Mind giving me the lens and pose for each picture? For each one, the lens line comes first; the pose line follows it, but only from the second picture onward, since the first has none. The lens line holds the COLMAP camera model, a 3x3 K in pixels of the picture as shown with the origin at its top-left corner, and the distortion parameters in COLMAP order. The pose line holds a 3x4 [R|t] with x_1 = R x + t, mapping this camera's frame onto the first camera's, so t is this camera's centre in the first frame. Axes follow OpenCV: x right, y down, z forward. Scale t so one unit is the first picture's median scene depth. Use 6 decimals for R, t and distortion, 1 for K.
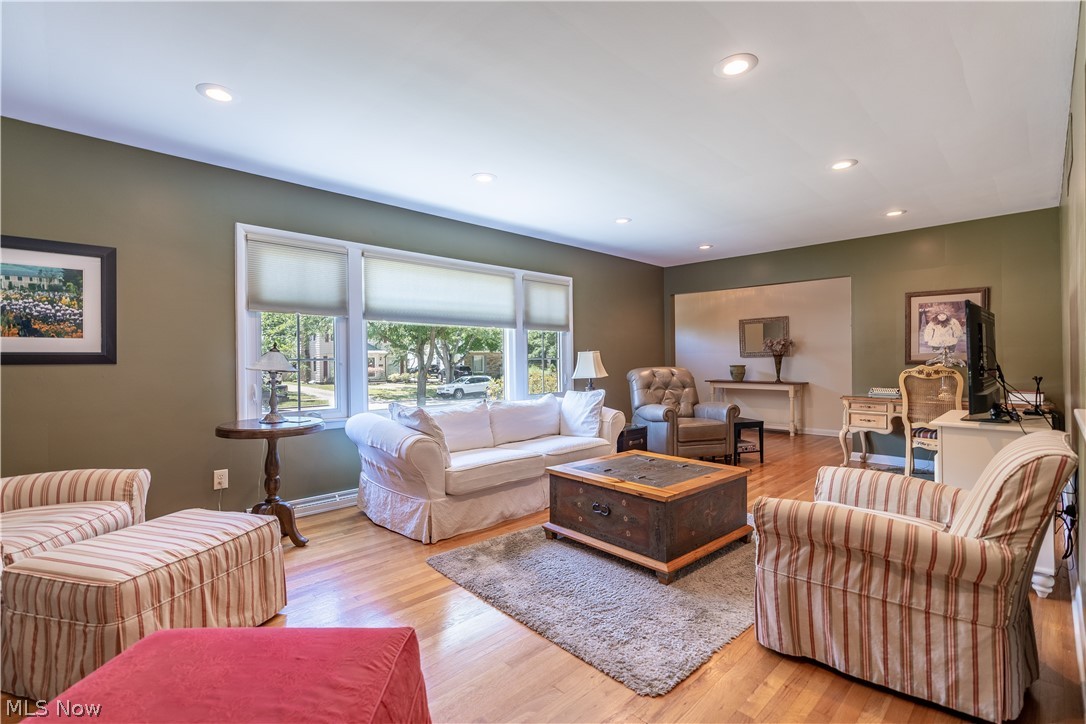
lens RADIAL K [[494.0, 0, 543.0], [0, 494.0, 362.0], [0, 0, 1]] dist [-0.000287, 0.000047]
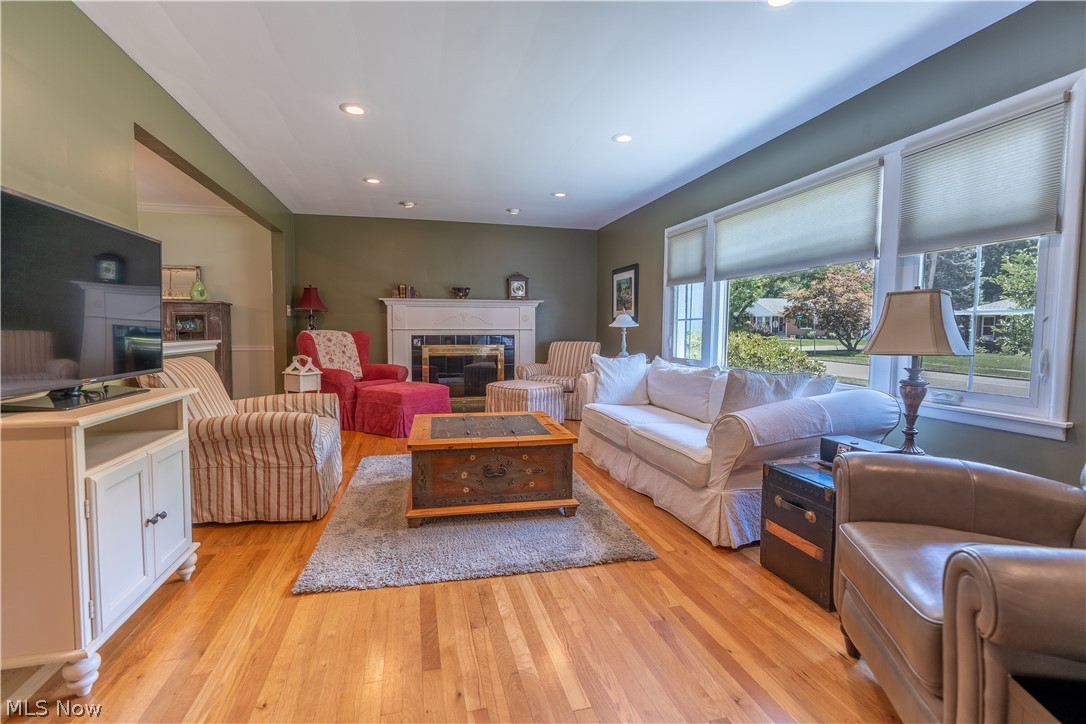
lens RADIAL K [[494.0, 0, 543.0], [0, 494.0, 362.0], [0, 0, 1]] dist [-0.000287, 0.000047]
pose [[-0.478970, 0.063688, -0.875518, 0.791510], [-0.007047, 0.997054, 0.076385, 0.011355], [0.877803, 0.042756, -0.477110, 1.213561]]
